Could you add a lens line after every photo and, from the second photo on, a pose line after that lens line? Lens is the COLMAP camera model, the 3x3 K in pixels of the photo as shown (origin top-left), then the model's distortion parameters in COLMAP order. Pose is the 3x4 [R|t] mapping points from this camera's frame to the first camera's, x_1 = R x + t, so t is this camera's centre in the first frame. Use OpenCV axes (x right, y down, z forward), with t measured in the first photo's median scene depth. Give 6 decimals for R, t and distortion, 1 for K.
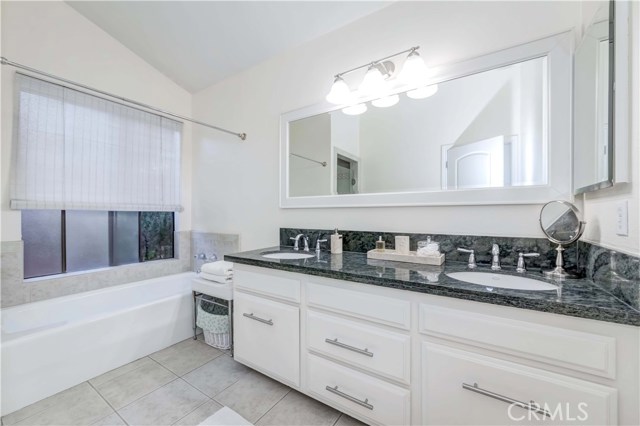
lens RADIAL K [[258.2, 0, 318.8], [0, 258.2, 218.7], [0, 0, 1]] dist [-0.001000, -0.000043]
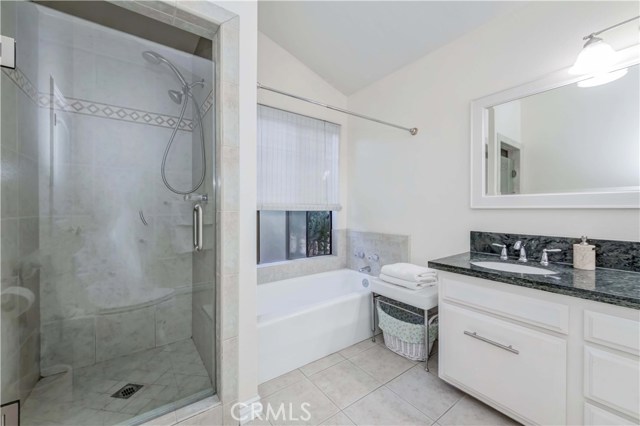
lens RADIAL K [[253.7, 0, 320.0], [0, 253.7, 213.0], [0, 0, 1]] dist [0.000329, -0.000031]
pose [[0.936990, 0.003520, -0.349338, -0.328756], [-0.003943, 0.999992, -0.000500, -0.022842], [0.349334, 0.001846, 0.936997, 0.016192]]
